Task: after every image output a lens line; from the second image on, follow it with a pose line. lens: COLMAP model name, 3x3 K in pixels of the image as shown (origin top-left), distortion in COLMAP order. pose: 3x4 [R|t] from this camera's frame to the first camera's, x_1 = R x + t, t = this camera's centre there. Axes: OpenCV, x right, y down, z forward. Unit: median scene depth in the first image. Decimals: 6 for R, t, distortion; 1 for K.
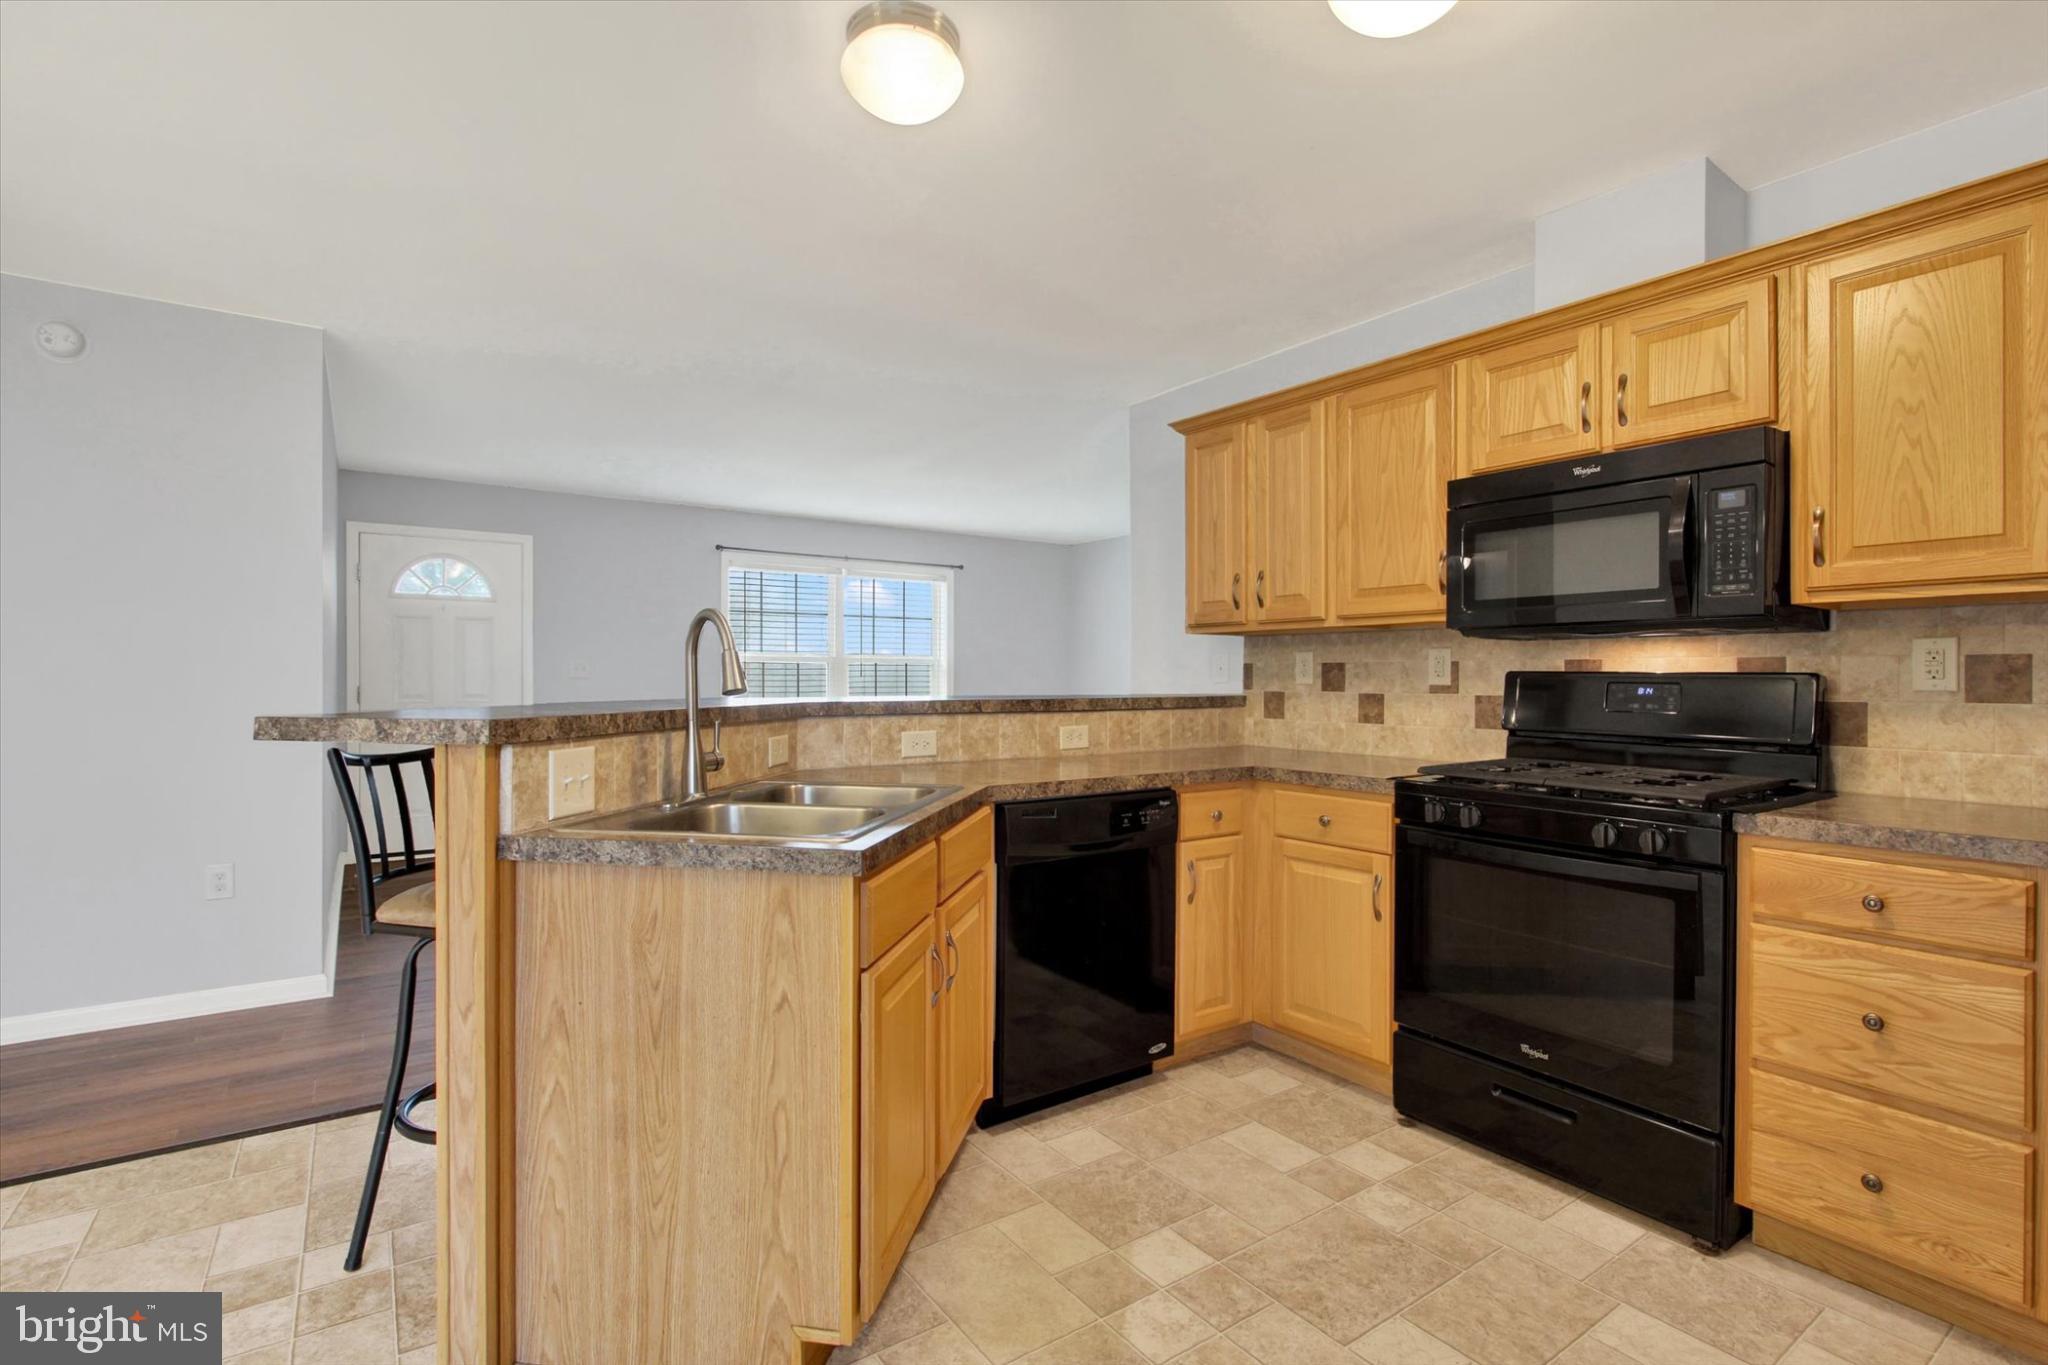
lens RADIAL K [[965.0, 0, 1031.6], [0, 965.0, 675.4], [0, 0, 1]] dist [-0.013281, 0.001338]
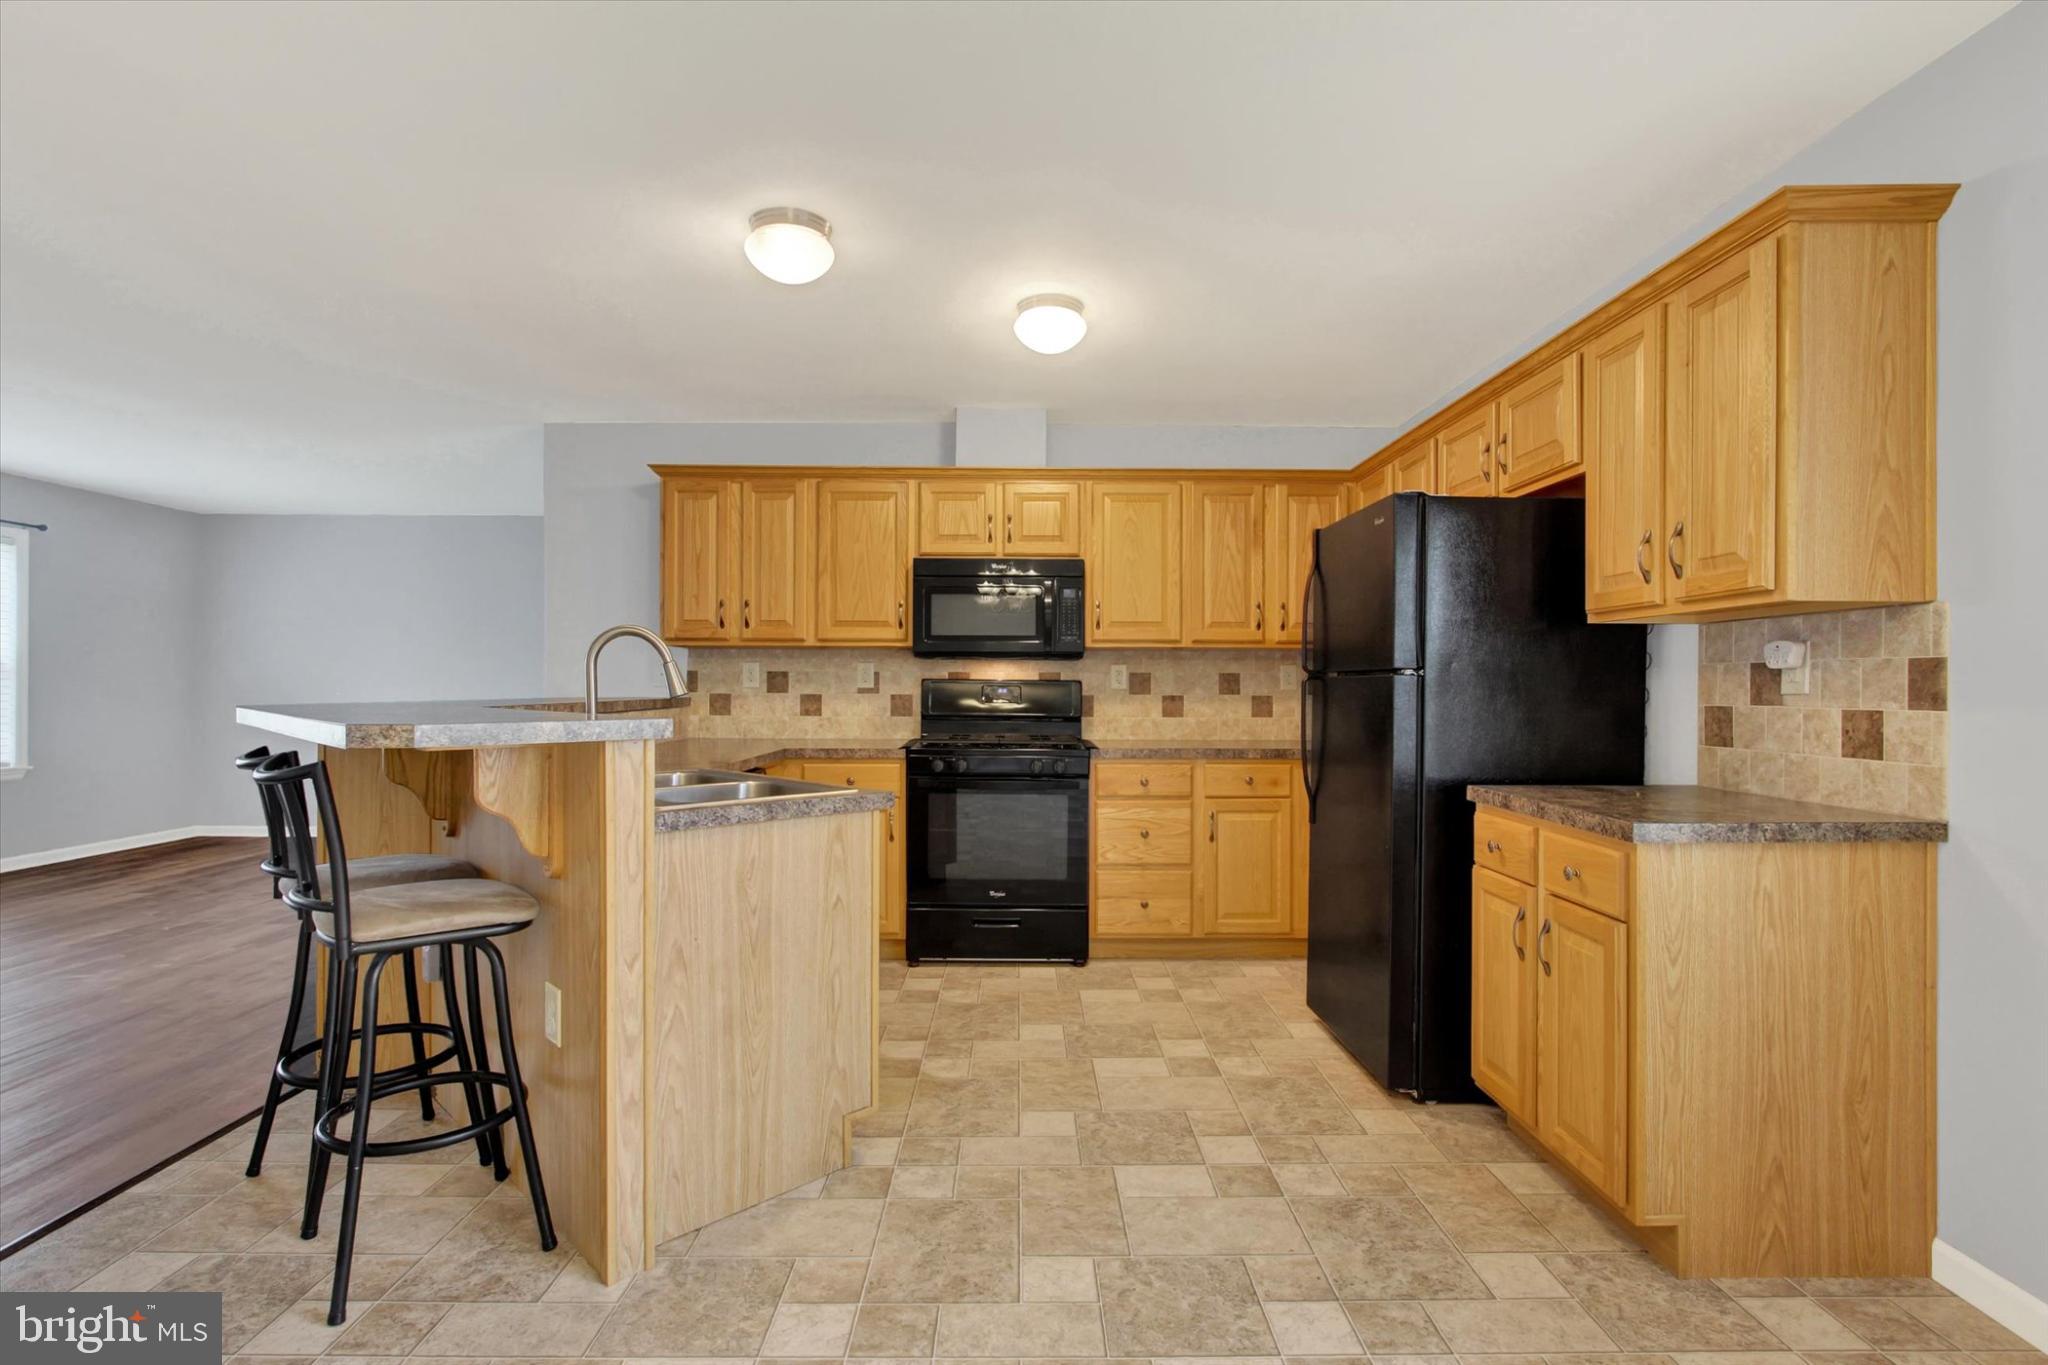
lens RADIAL K [[965.0, 0, 1031.6], [0, 965.0, 675.4], [0, 0, 1]] dist [-0.013281, 0.001338]
pose [[0.566608, 0.006266, 0.823964, -0.902750], [-0.003283, 0.999980, -0.005347, -0.002416], [-0.823981, 0.000324, 0.566618, -0.064388]]
